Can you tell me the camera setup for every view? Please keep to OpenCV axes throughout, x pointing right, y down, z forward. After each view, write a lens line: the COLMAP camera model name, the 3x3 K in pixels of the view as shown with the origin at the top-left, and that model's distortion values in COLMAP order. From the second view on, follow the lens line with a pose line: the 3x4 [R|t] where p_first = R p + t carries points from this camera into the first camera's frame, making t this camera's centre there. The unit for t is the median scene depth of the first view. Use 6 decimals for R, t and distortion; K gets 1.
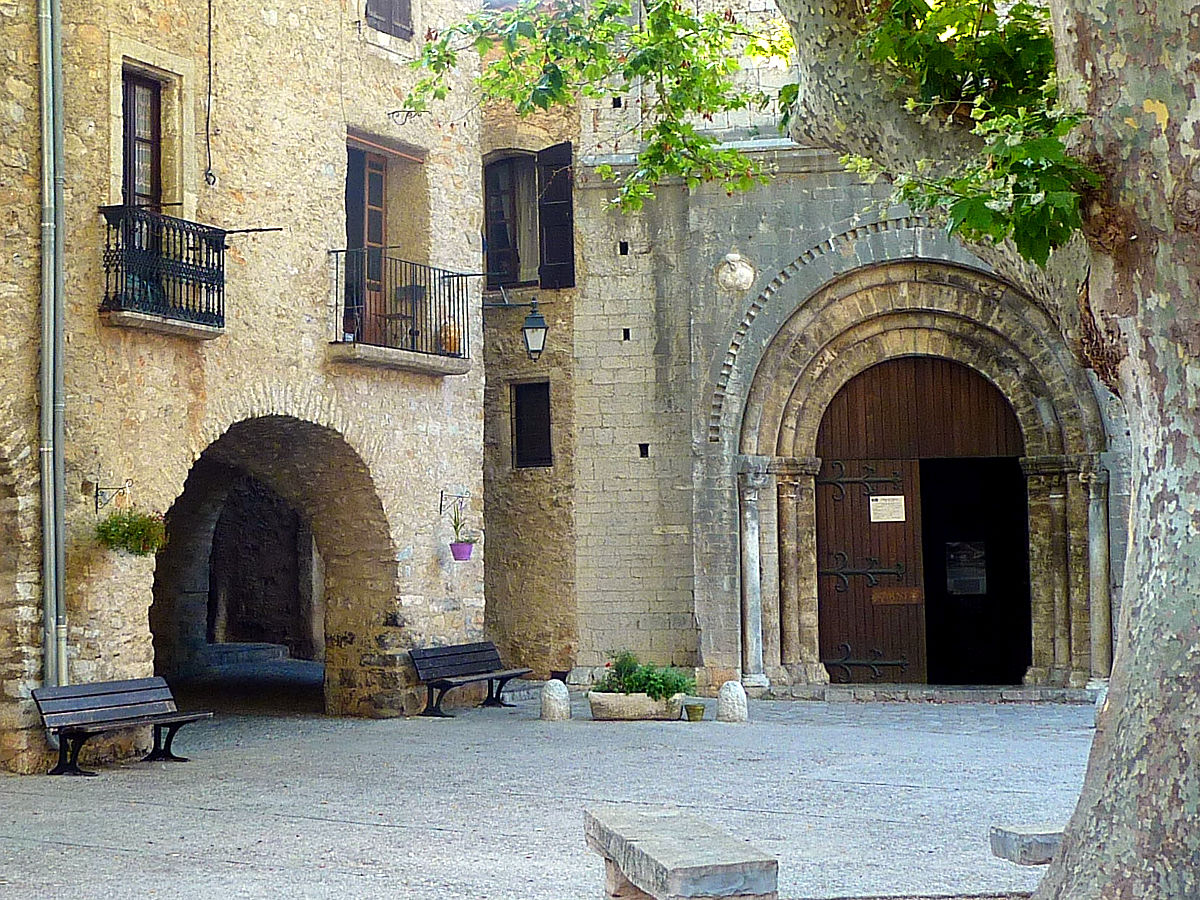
lens RADIAL K [[1941.8, 0, 600.0], [0, 1941.8, 450.0], [0, 0, 1]] dist [0.025696, 0.020598]
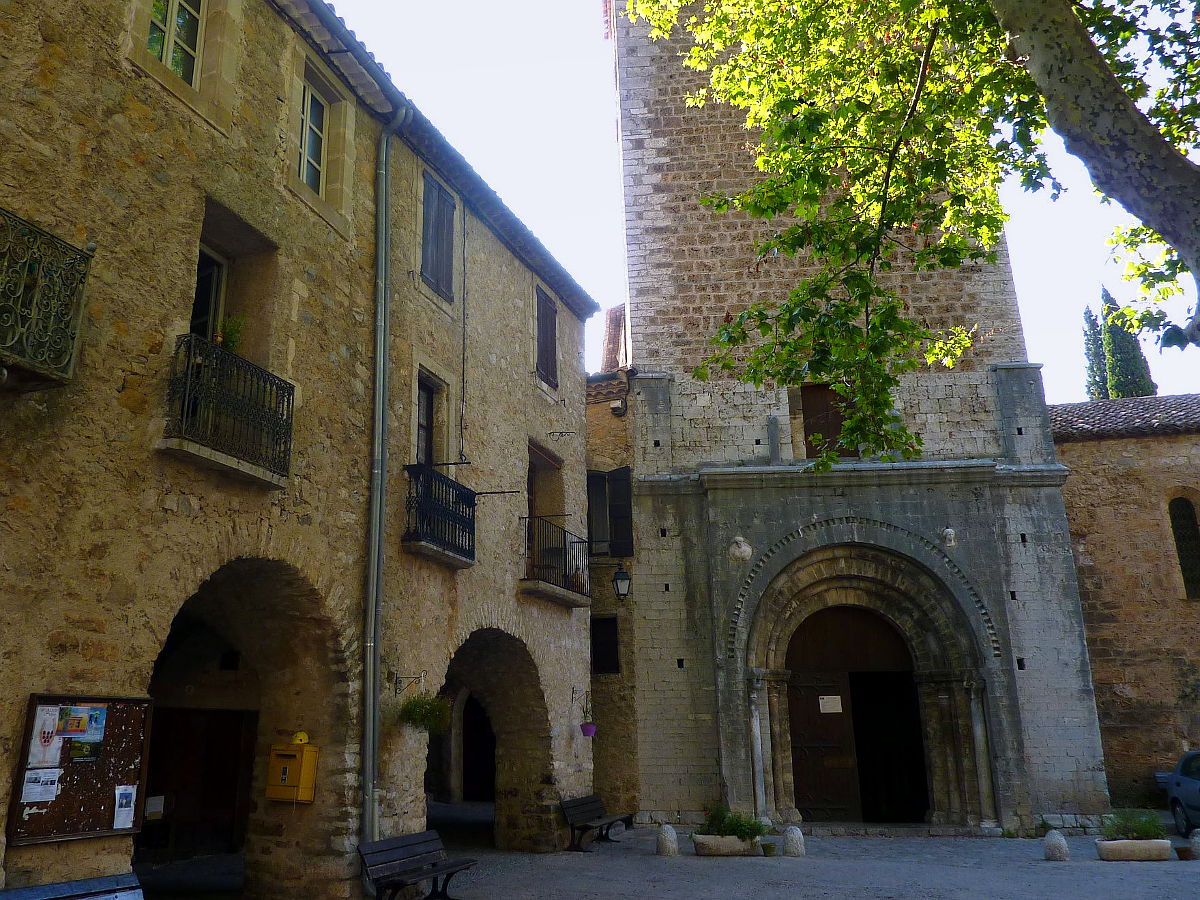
lens RADIAL K [[1038.5, 0, 600.0], [0, 1038.5, 450.0], [0, 0, 1]] dist [-0.048081, -0.006308]
pose [[0.996659, 0.033287, 0.074591, -0.132644], [-0.016921, 0.977524, -0.210146, 0.010493], [-0.079909, 0.208182, 0.974820, 0.214893]]
